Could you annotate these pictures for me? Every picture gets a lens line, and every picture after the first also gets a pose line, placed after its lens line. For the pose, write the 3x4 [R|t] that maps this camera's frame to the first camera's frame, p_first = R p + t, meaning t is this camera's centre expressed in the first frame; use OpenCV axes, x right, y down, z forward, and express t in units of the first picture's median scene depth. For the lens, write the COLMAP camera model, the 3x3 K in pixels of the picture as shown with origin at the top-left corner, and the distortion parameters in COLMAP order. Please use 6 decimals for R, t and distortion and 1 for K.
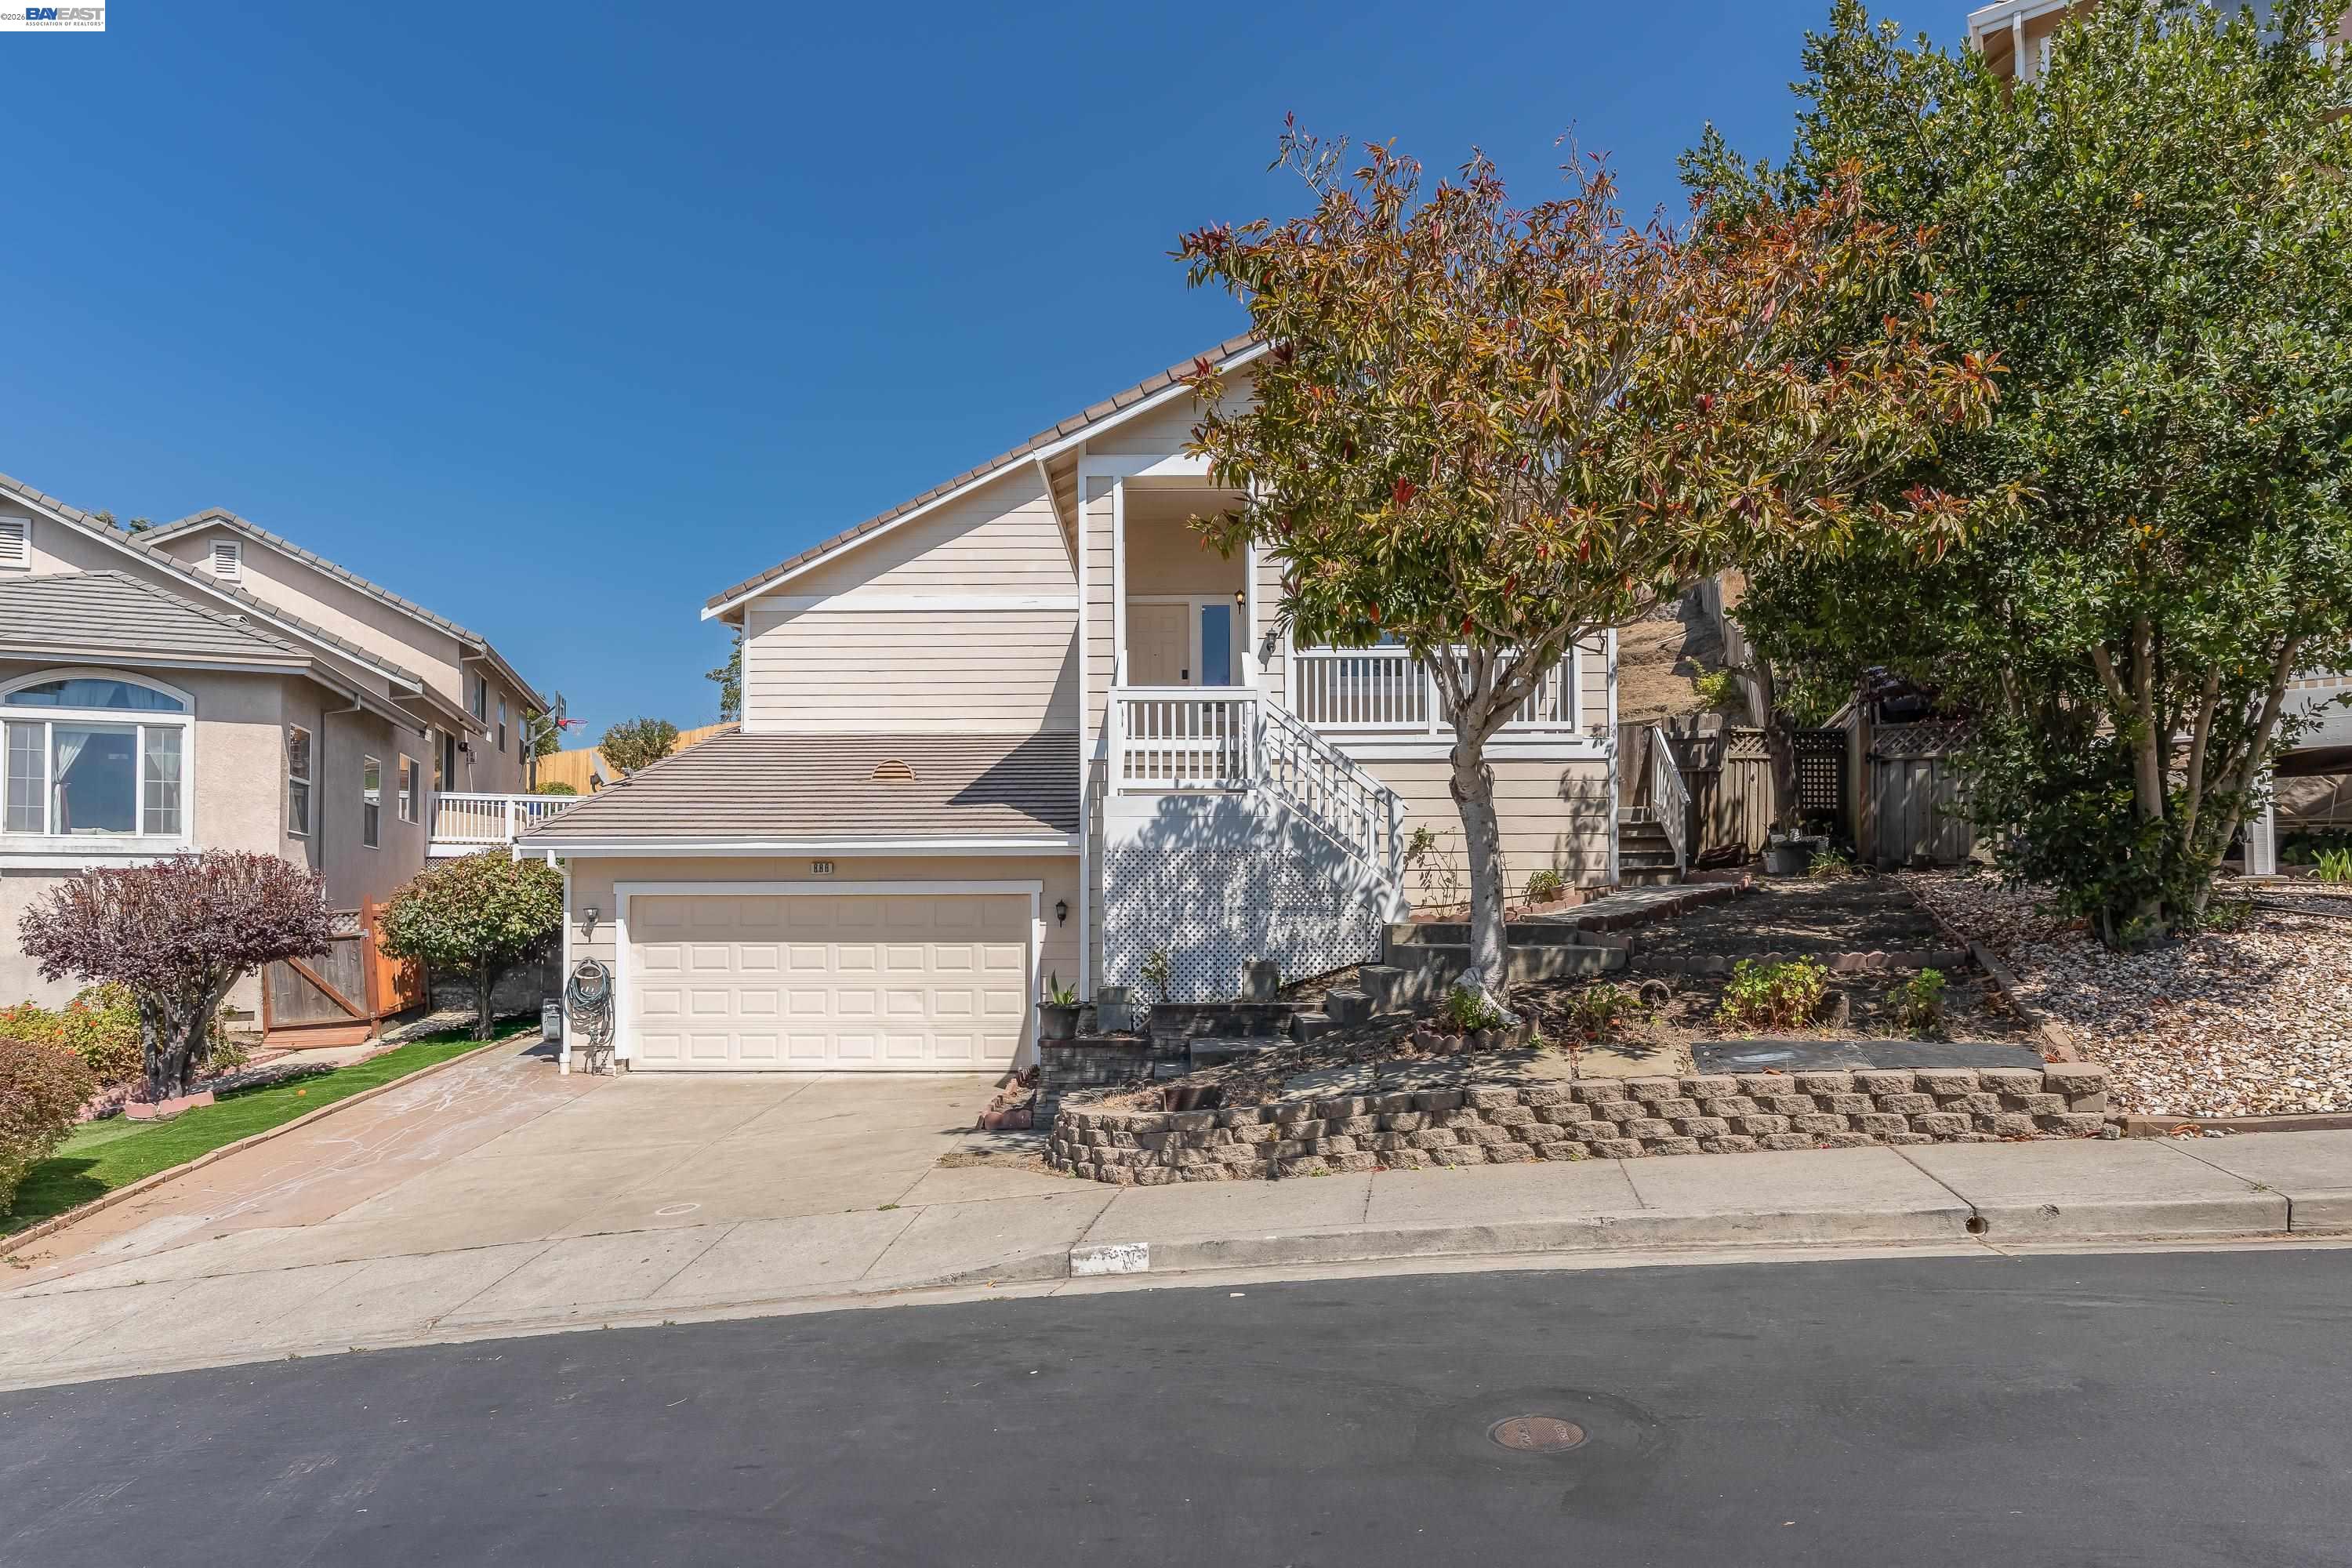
lens RADIAL K [[1114.5, 0, 1137.3], [0, 1114.5, 798.9], [0, 0, 1]] dist [0.001681, 0.000143]
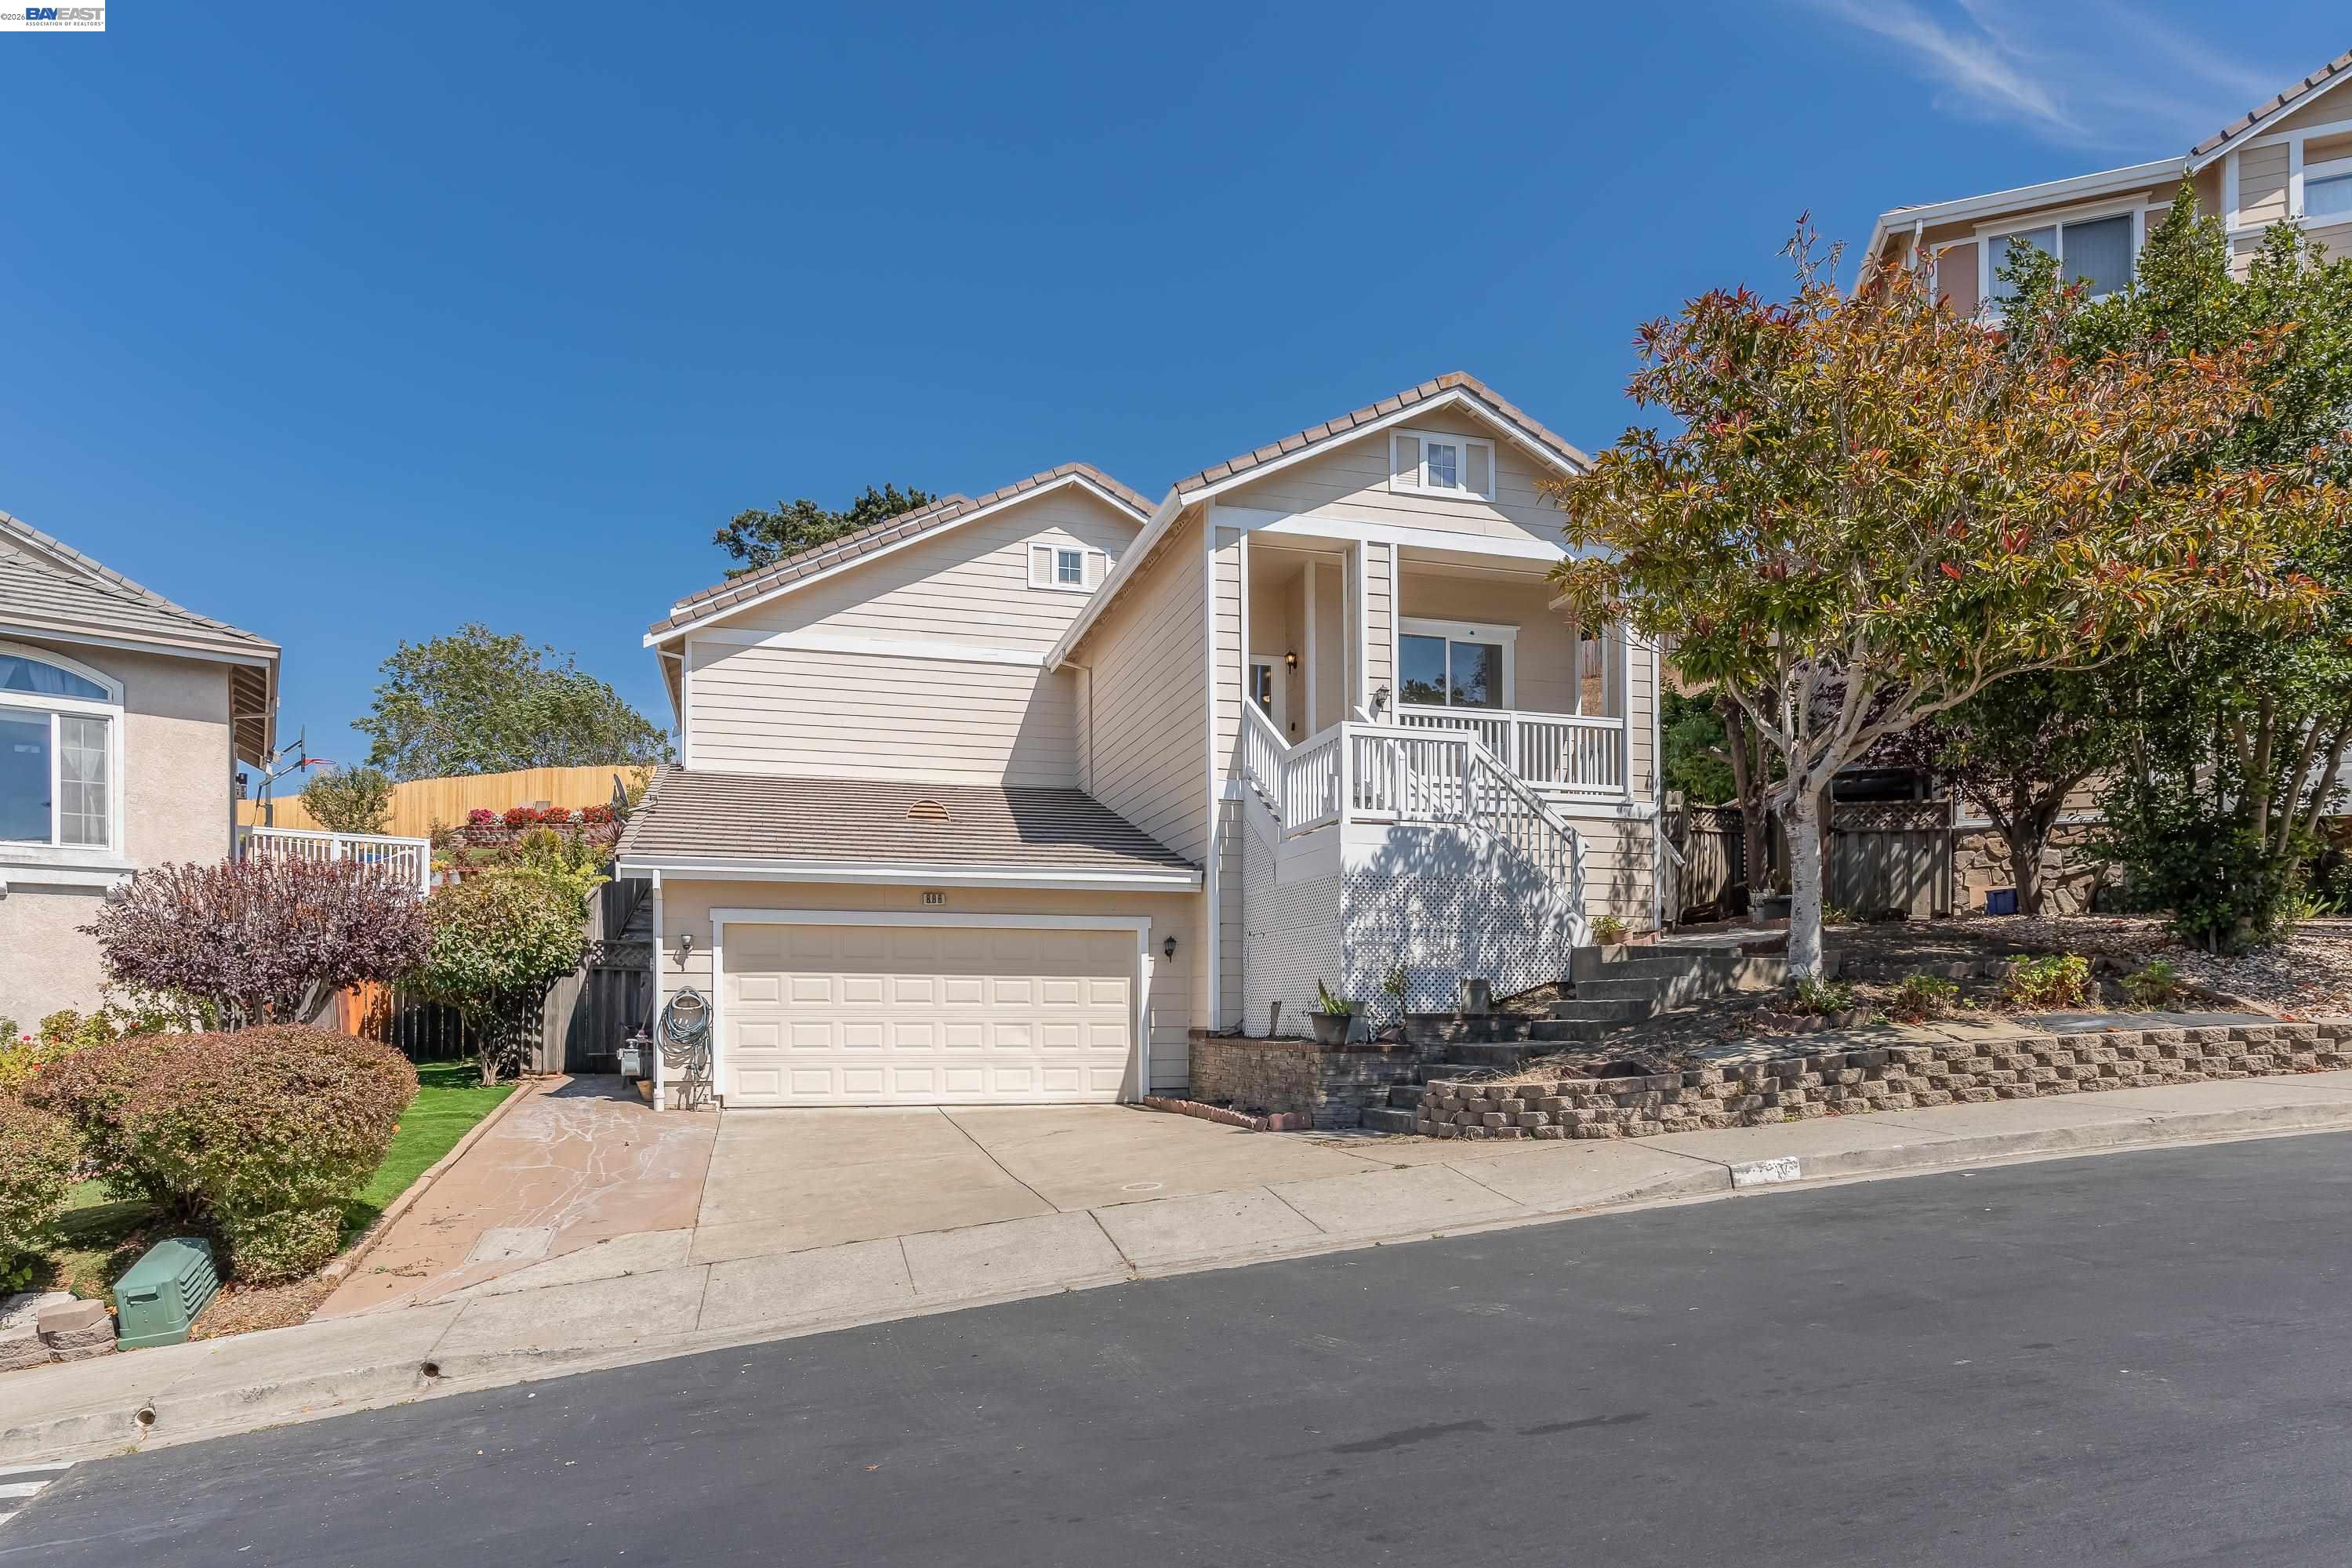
lens RADIAL K [[1112.0, 0, 1173.8], [0, 1112.0, 883.6], [0, 0, 1]] dist [0.004016, -0.000056]
pose [[0.975336, 0.028606, 0.218864, -0.414485], [-0.029580, 0.999562, 0.001172, 0.058632], [-0.218734, -0.007617, 0.975755, -0.002701]]
